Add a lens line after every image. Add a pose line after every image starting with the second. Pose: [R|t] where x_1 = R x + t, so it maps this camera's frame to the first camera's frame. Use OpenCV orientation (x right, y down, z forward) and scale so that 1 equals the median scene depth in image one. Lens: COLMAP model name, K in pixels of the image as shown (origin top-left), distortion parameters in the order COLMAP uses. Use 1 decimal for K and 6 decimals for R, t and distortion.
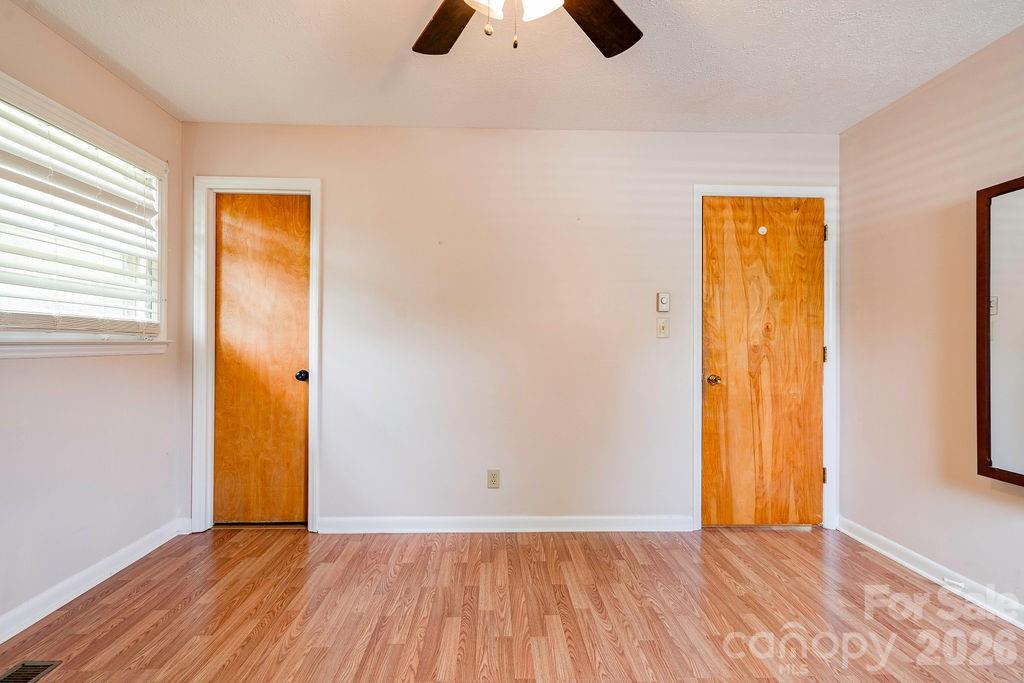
lens RADIAL K [[464.0, 0, 506.3], [0, 464.0, 336.2], [0, 0, 1]] dist [0.001143, 0.005258]
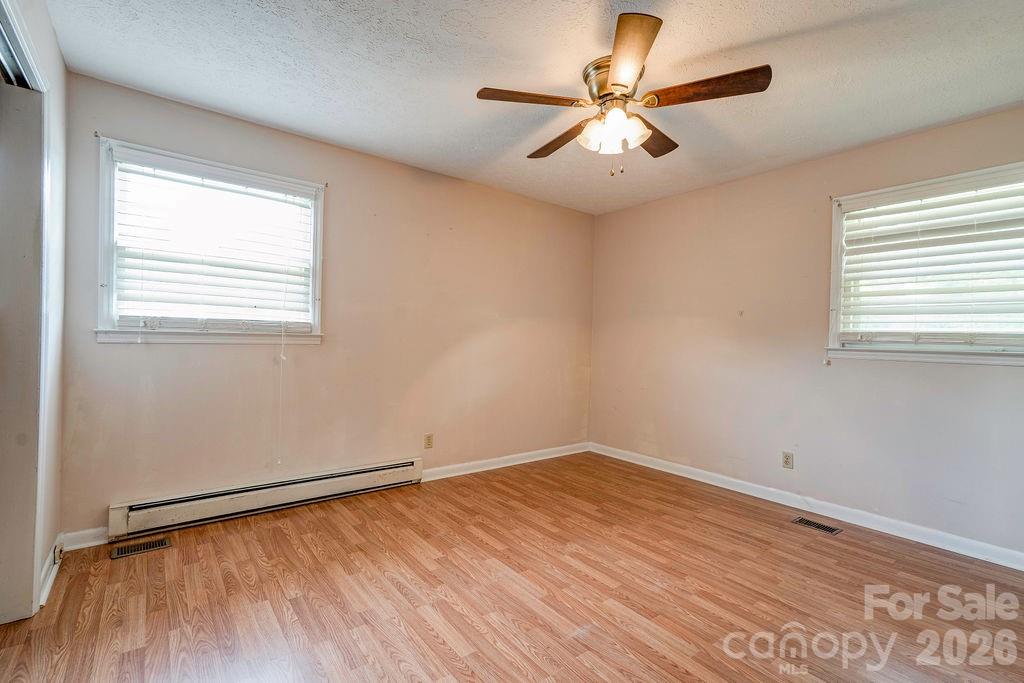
lens RADIAL K [[464.0, 0, 510.1], [0, 464.0, 341.8], [0, 0, 1]] dist [0.001143, 0.005258]
pose [[-0.802655, -0.018638, -0.596153, 0.932090], [-0.021751, 0.999761, -0.001970, 0.015869], [0.596047, 0.011385, -0.802869, 1.494240]]
